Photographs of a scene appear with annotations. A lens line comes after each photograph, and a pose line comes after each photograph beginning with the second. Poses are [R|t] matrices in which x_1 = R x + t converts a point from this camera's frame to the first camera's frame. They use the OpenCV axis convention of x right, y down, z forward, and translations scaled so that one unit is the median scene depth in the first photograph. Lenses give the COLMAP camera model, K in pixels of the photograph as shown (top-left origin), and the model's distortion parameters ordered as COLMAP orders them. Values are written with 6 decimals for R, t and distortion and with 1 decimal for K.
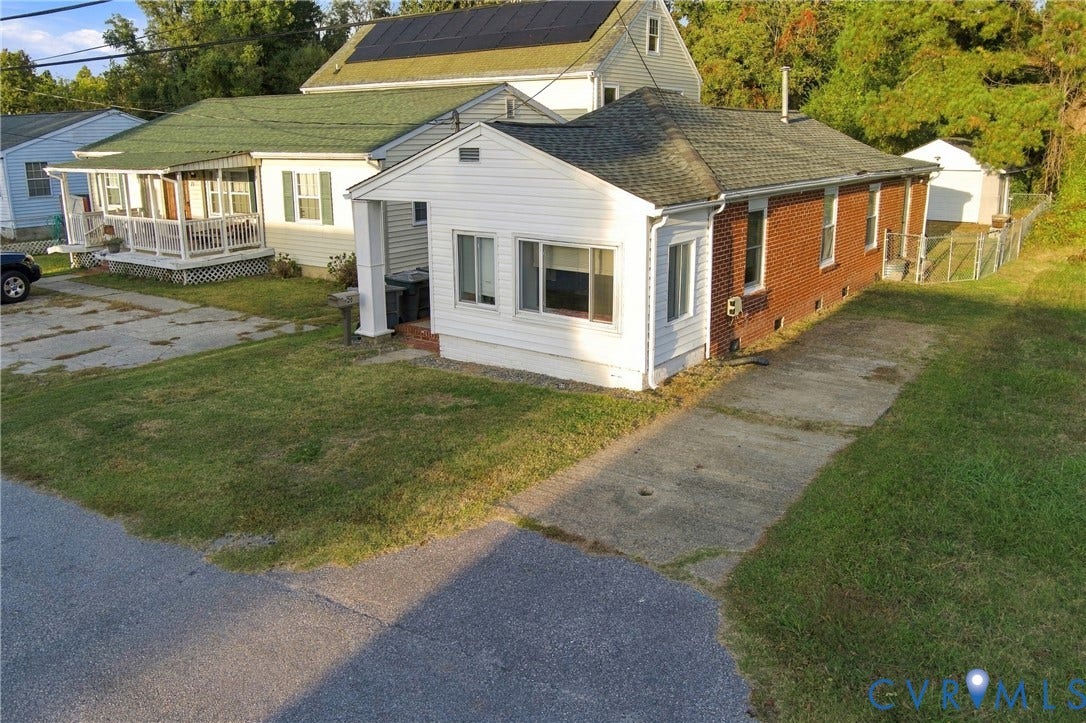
lens RADIAL K [[859.9, 0, 542.4], [0, 859.9, 361.7], [0, 0, 1]] dist [-0.062412, 0.000736]
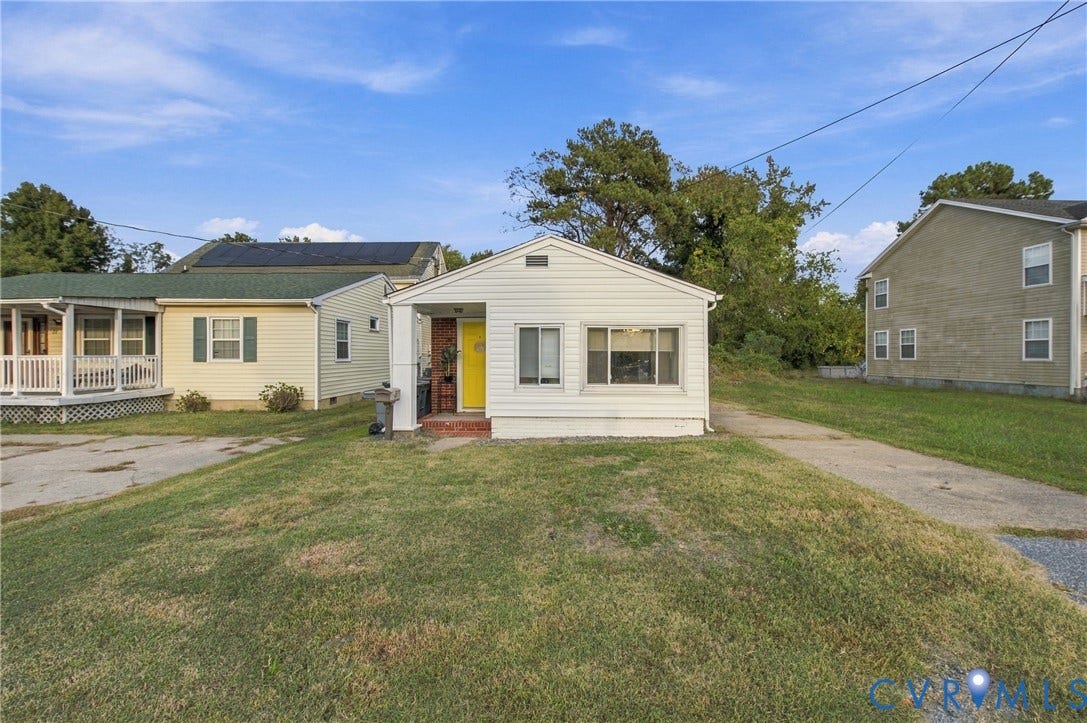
lens RADIAL K [[423.7, 0, 544.5], [0, 423.7, 358.4], [0, 0, 1]] dist [-0.009135, 0.000033]
pose [[0.818445, 0.005184, 0.574562, -0.385729], [0.144196, 0.966106, -0.214119, 0.022075], [-0.556198, 0.258094, 0.789957, 0.501365]]
